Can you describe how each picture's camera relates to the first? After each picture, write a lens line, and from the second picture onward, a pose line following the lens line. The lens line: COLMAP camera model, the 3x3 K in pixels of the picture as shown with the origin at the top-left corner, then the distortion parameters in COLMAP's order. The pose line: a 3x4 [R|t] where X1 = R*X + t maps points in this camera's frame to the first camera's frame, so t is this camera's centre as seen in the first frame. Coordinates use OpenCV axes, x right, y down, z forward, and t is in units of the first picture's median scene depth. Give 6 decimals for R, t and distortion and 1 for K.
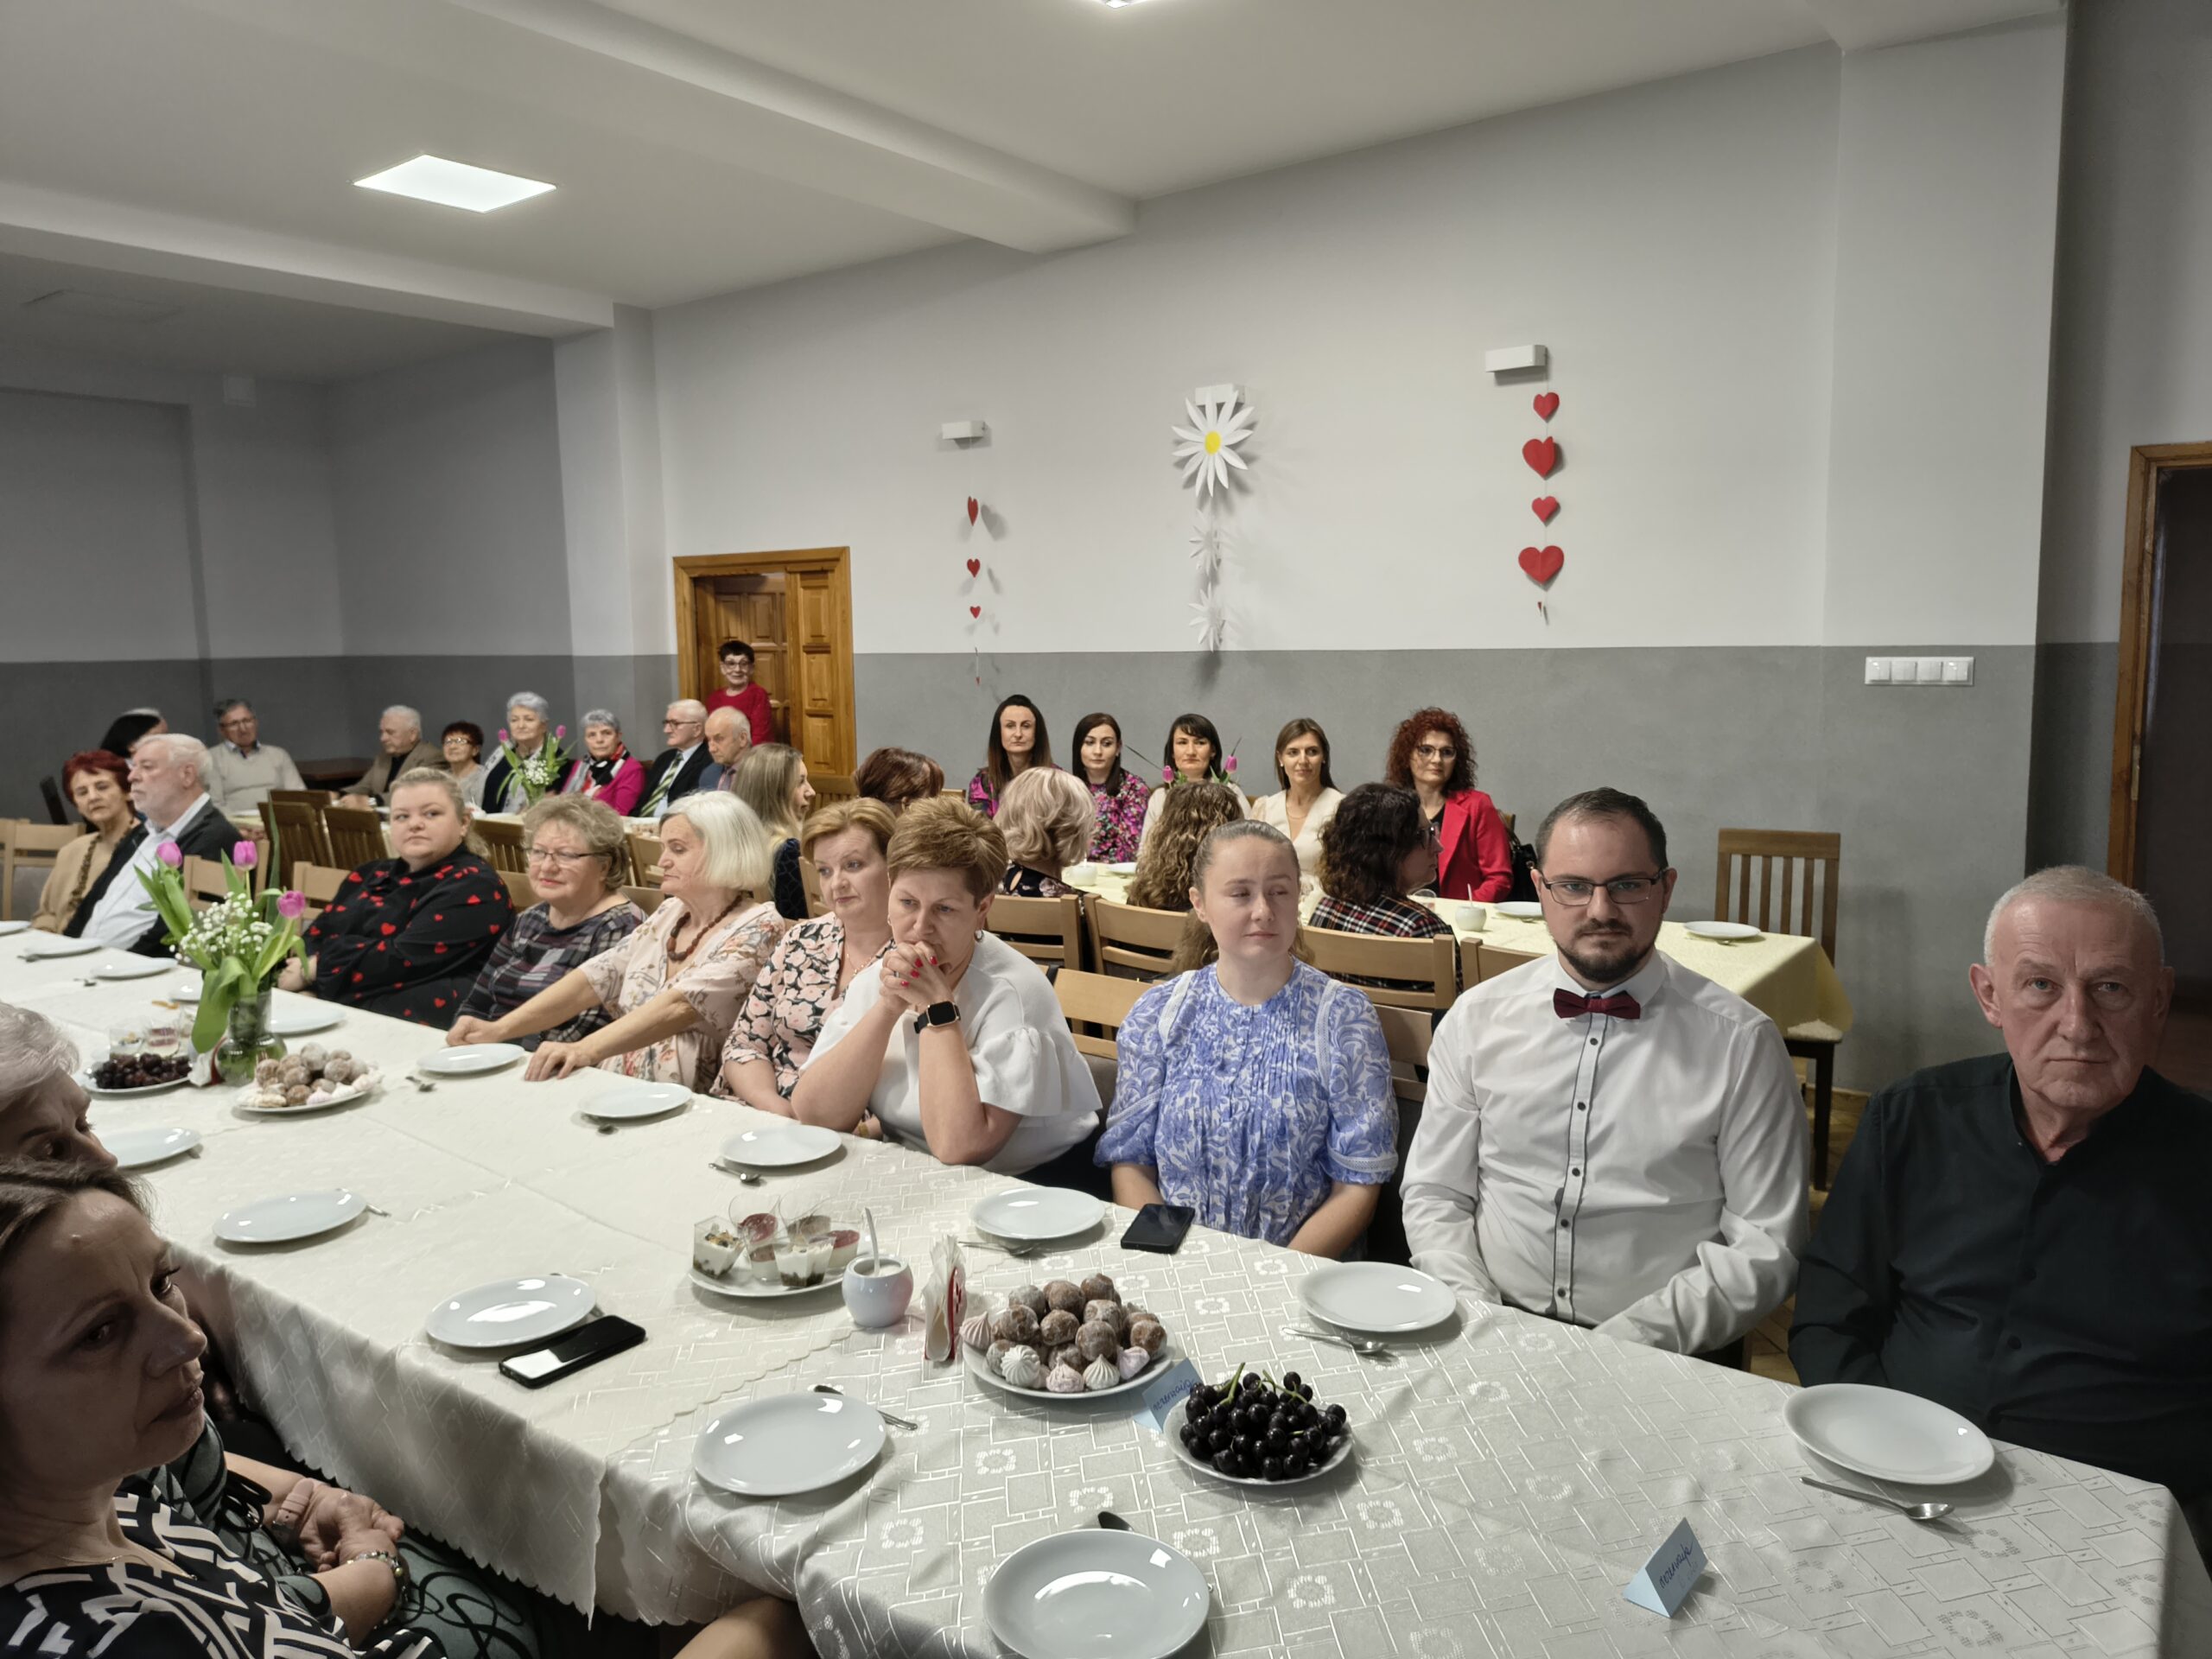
lens RADIAL K [[1535.1, 0, 1106.0], [0, 1535.1, 829.5], [0, 0, 1]] dist [0.017748, 0.001820]
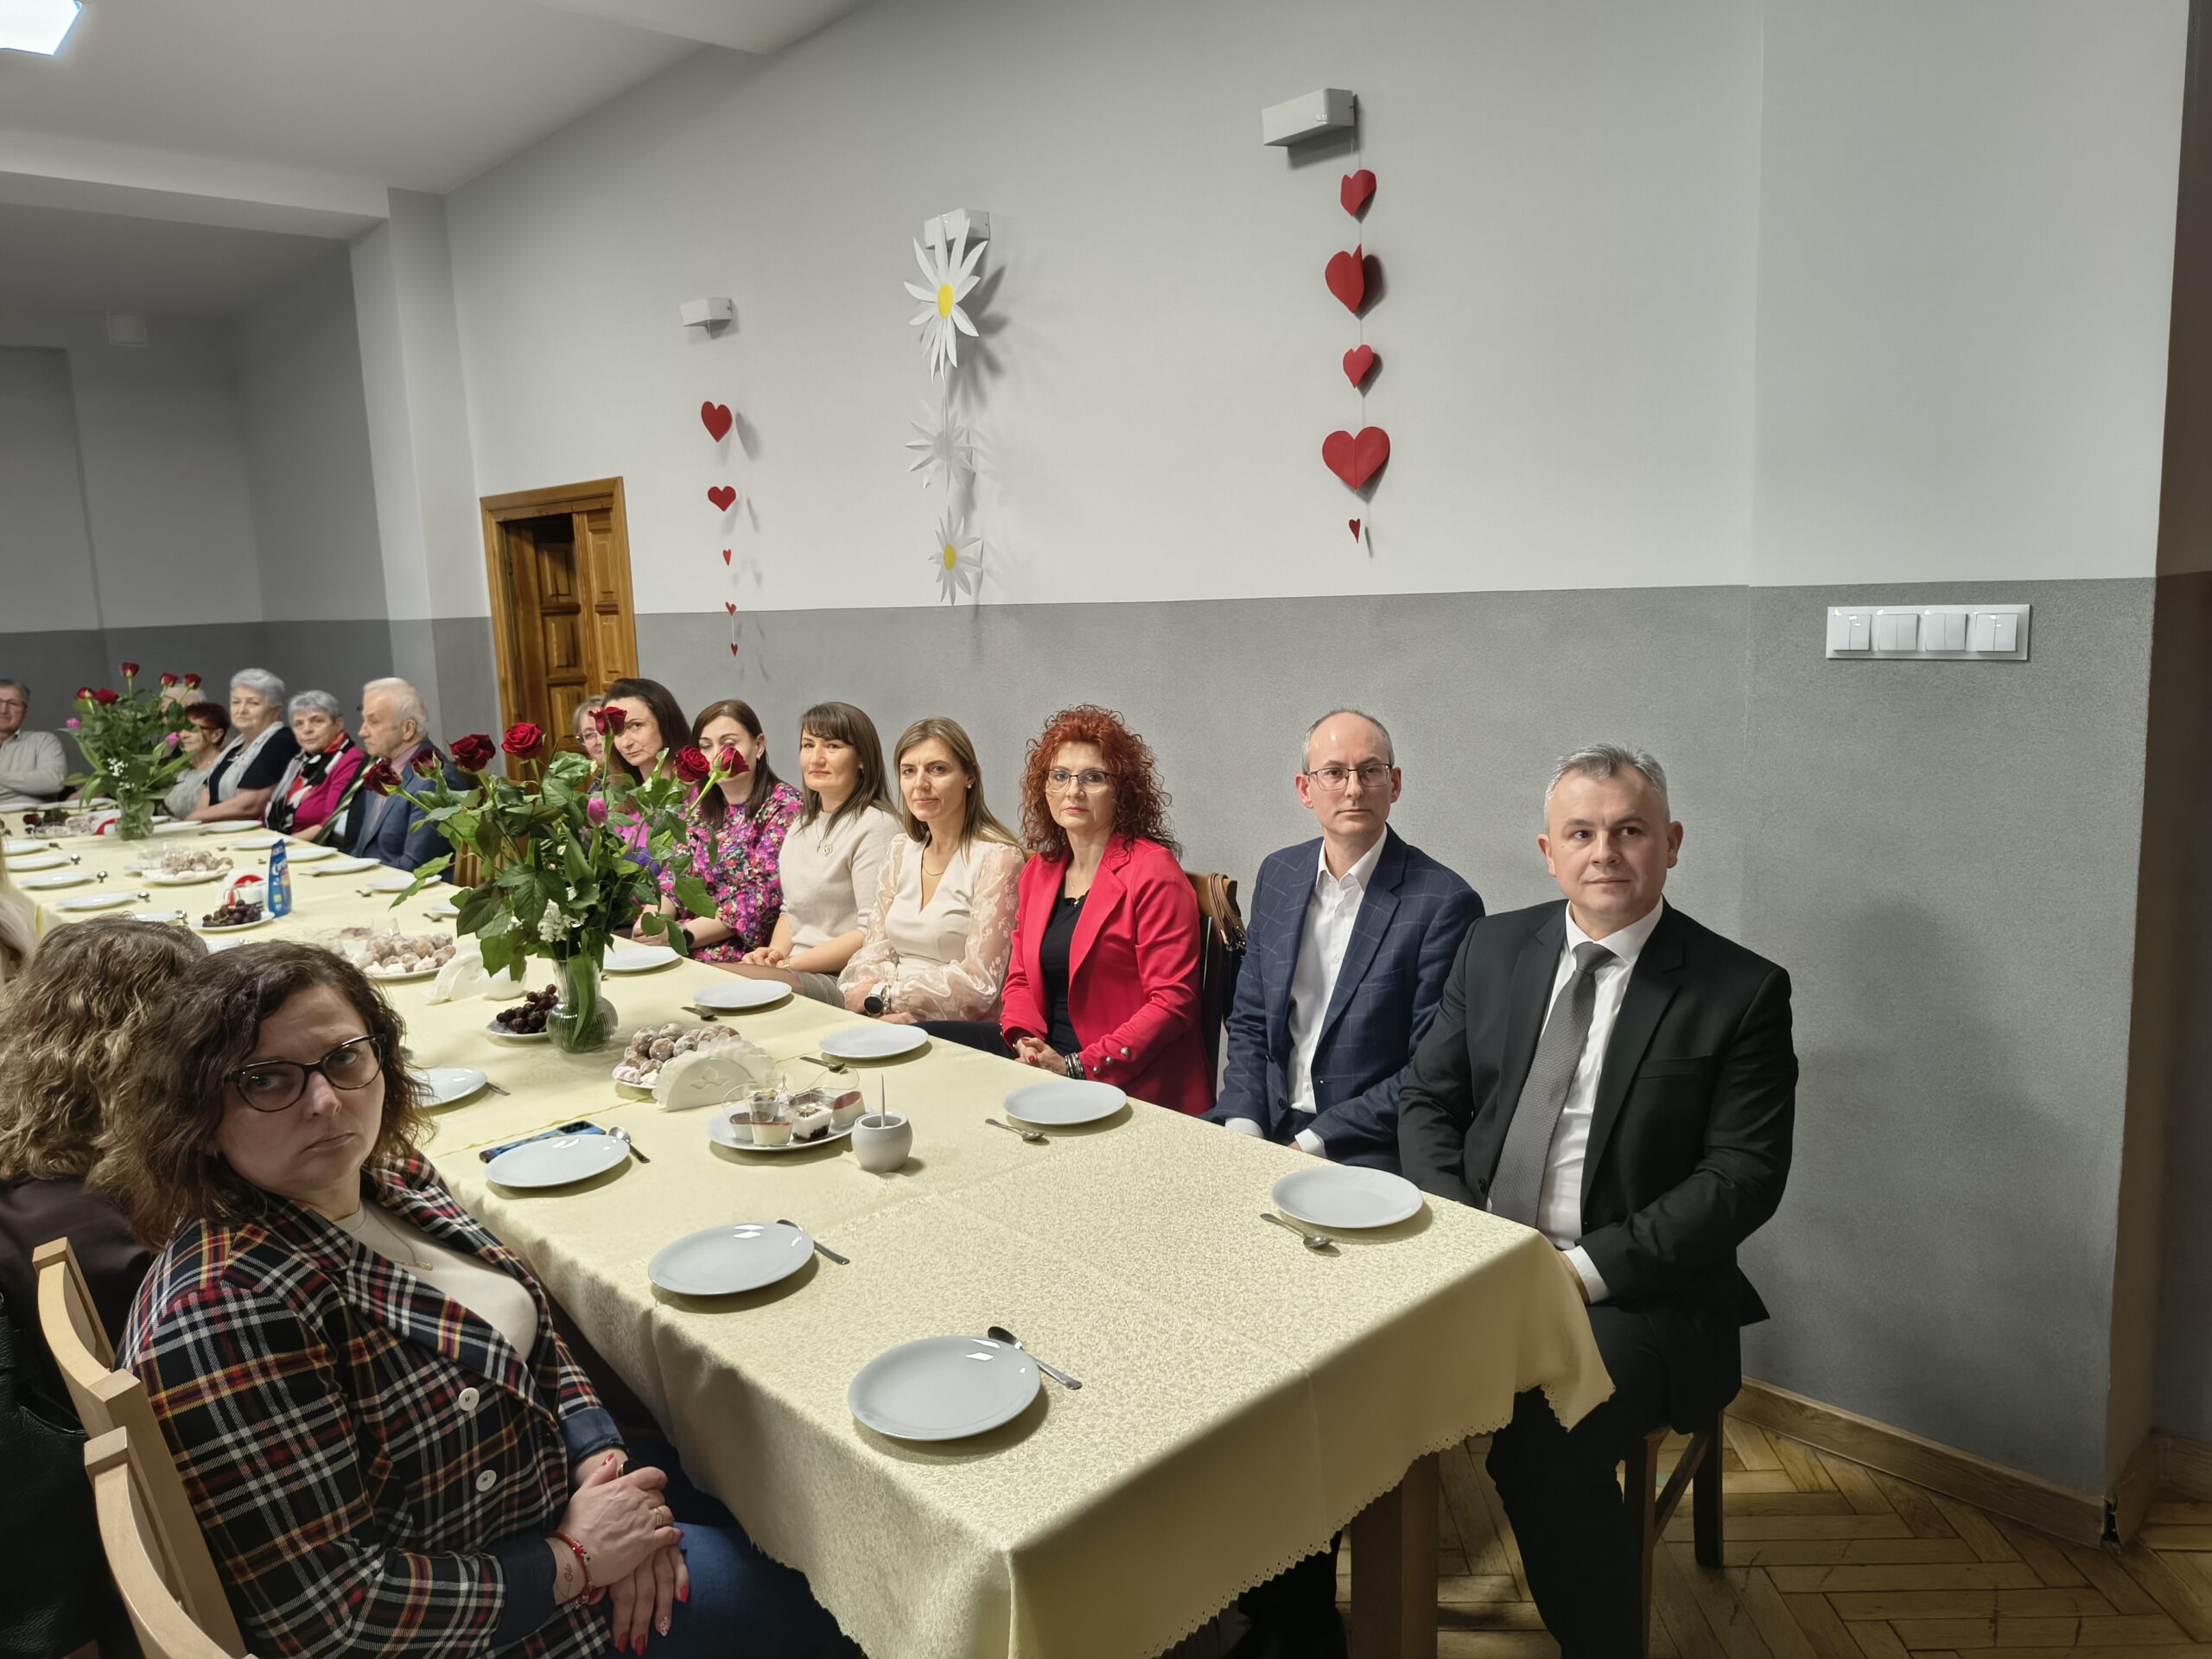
lens RADIAL K [[1564.9, 0, 1106.0], [0, 1564.9, 829.5], [0, 0, 1]] dist [0.013928, 0.002175]
pose [[0.973584, 0.013332, -0.227940, 0.295499], [-0.005172, 0.999325, 0.036359, -0.042009], [0.228271, -0.034219, 0.972996, 0.325895]]
